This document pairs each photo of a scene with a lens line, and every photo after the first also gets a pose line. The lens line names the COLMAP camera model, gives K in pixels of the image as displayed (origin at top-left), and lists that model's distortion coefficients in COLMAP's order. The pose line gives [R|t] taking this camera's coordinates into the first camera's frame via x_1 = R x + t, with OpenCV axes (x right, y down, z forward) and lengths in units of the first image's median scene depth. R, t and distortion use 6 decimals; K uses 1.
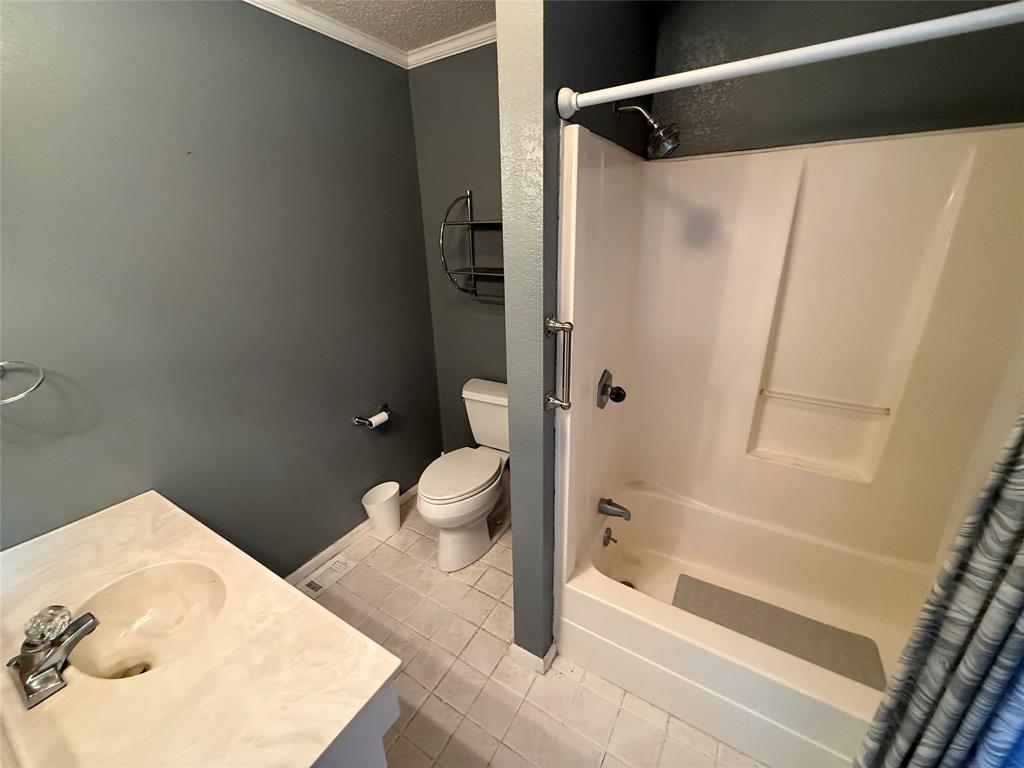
lens RADIAL K [[409.8, 0, 508.9], [0, 409.8, 380.2], [0, 0, 1]] dist [0.001441, -0.001066]
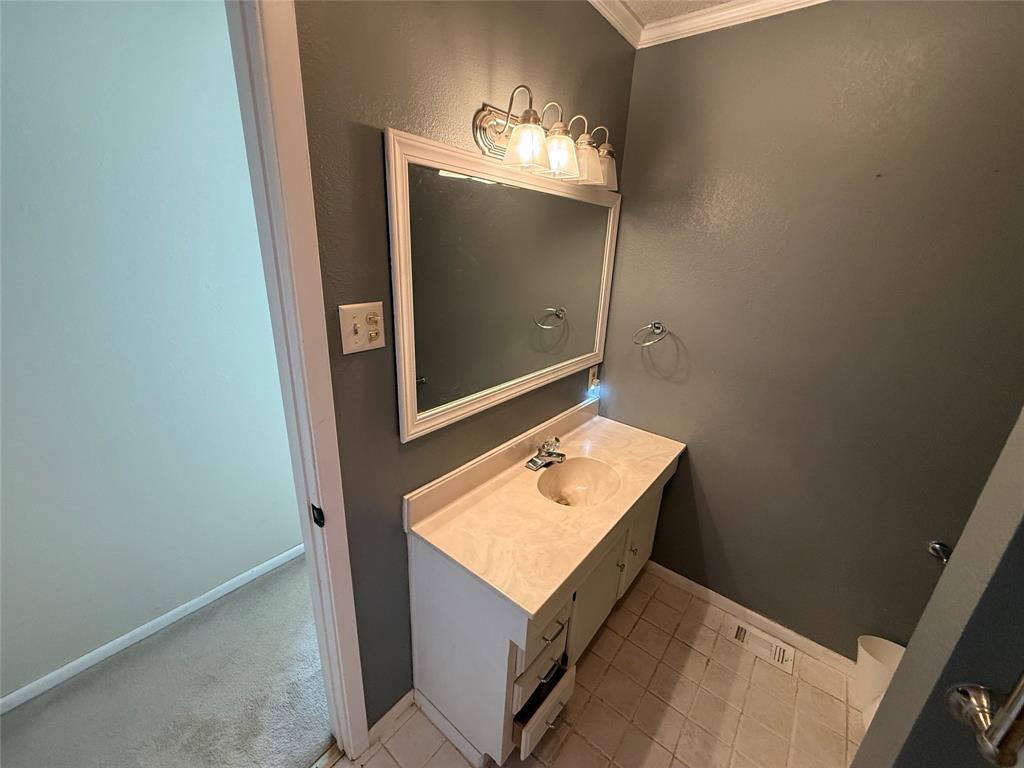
lens RADIAL K [[409.8, 0, 510.0], [0, 409.8, 385.7], [0, 0, 1]] dist [0.001441, -0.001066]
pose [[-0.126770, 0.341396, -0.931331, 0.410673], [-0.377559, 0.851625, 0.363570, -0.179798], [0.917267, 0.397722, 0.020937, 0.443776]]
